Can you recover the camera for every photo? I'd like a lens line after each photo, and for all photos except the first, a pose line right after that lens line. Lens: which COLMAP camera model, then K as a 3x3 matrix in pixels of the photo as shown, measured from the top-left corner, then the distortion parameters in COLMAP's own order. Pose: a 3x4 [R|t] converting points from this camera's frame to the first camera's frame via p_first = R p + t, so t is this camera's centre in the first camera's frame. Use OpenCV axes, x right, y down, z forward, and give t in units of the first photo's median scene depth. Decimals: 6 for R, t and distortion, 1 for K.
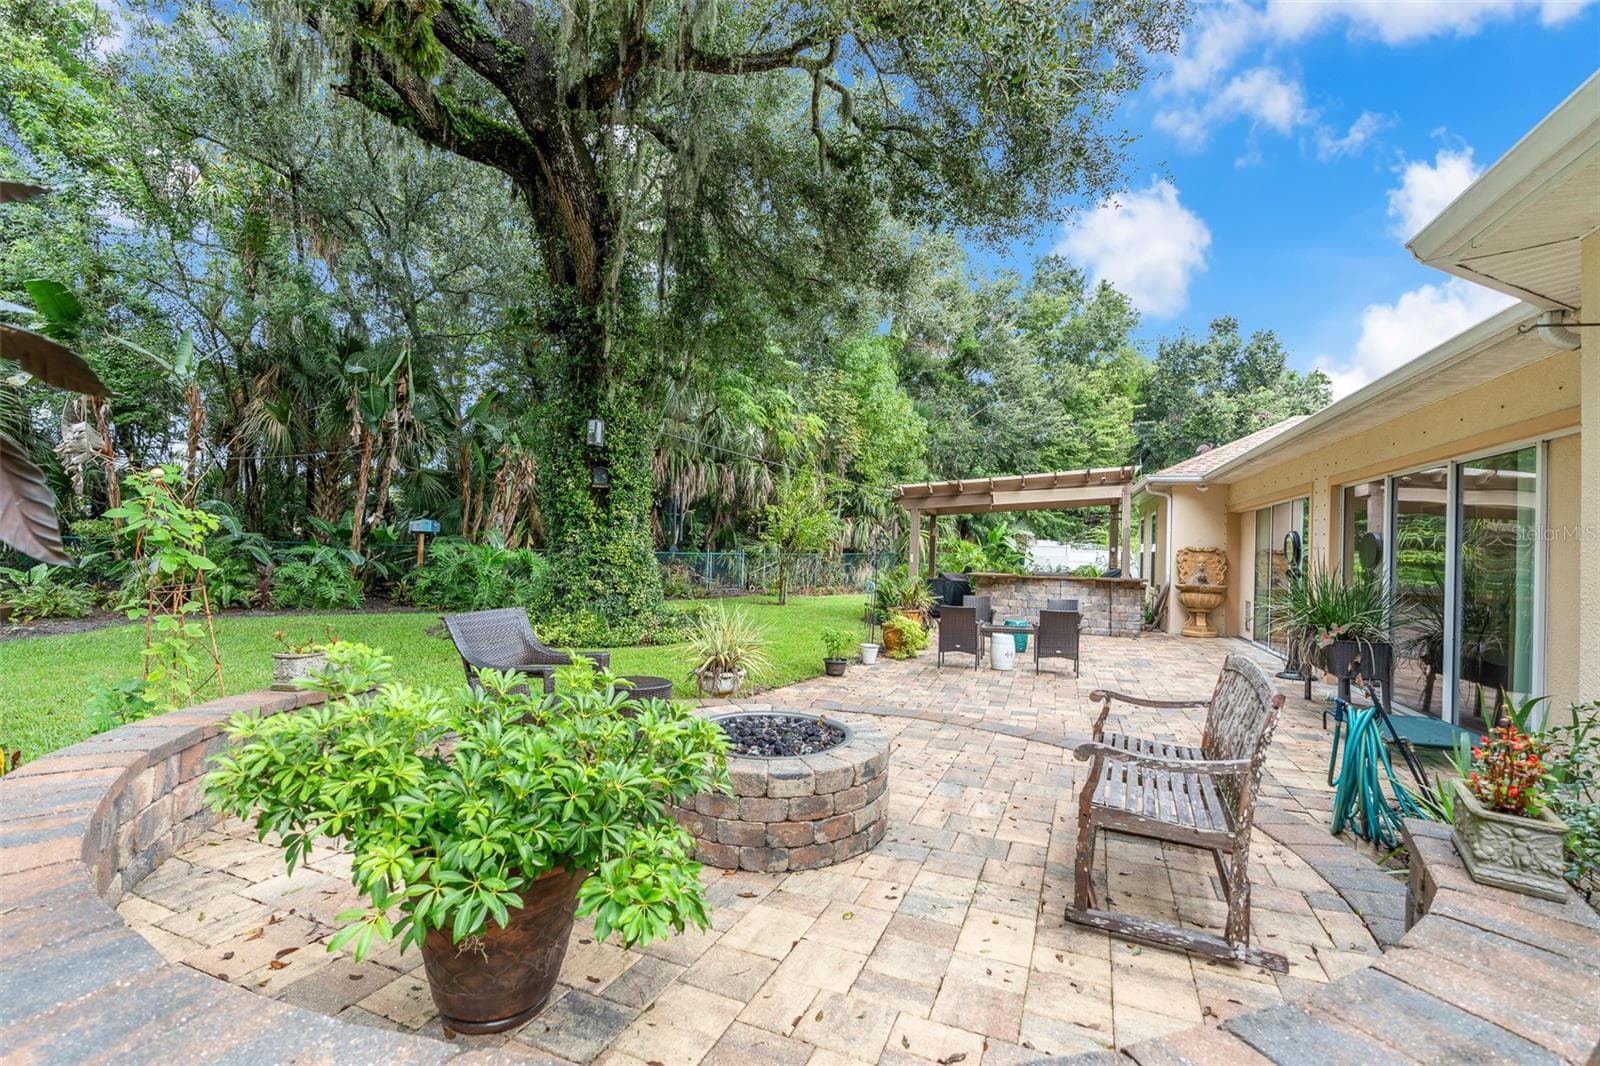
lens RADIAL K [[715.5, 0, 793.0], [0, 715.5, 536.4], [0, 0, 1]] dist [0.000298, 0.000190]
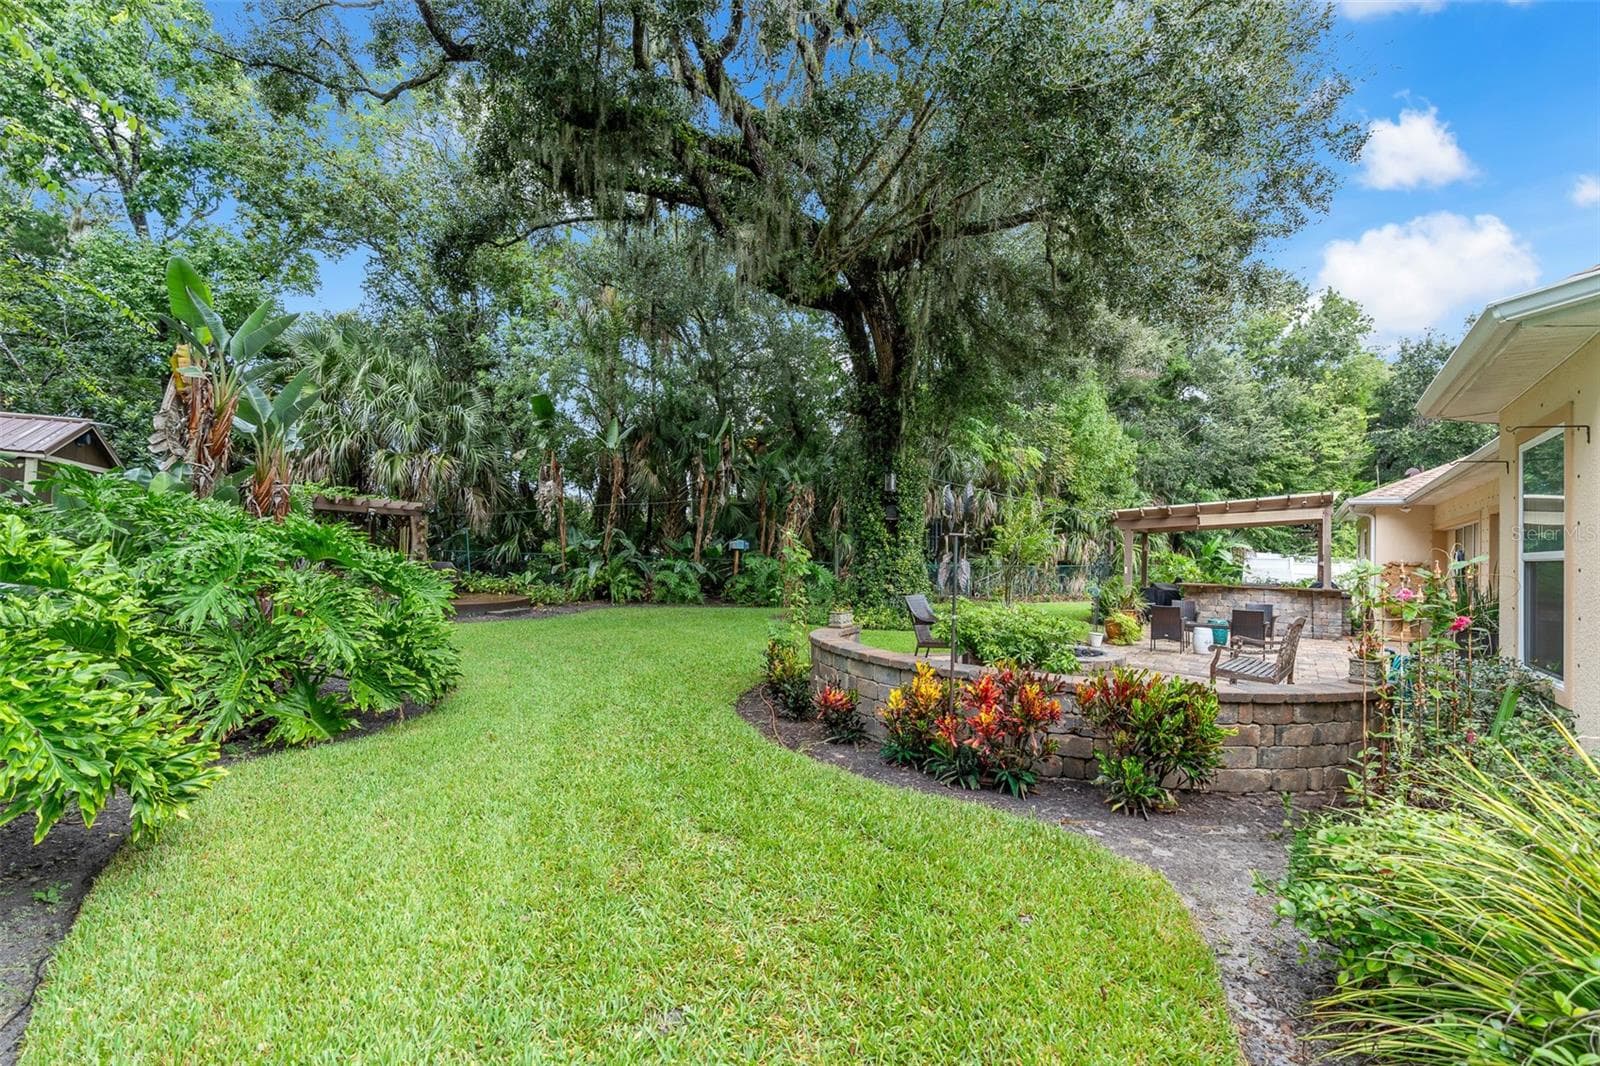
lens RADIAL K [[715.5, 0, 801.4], [0, 715.5, 534.0], [0, 0, 1]] dist [0.000298, 0.000190]
pose [[0.968161, -0.007405, -0.250218, -0.044565], [0.002973, 0.999832, -0.018083, -0.007648], [0.250310, 0.016764, 0.968021, -0.221971]]
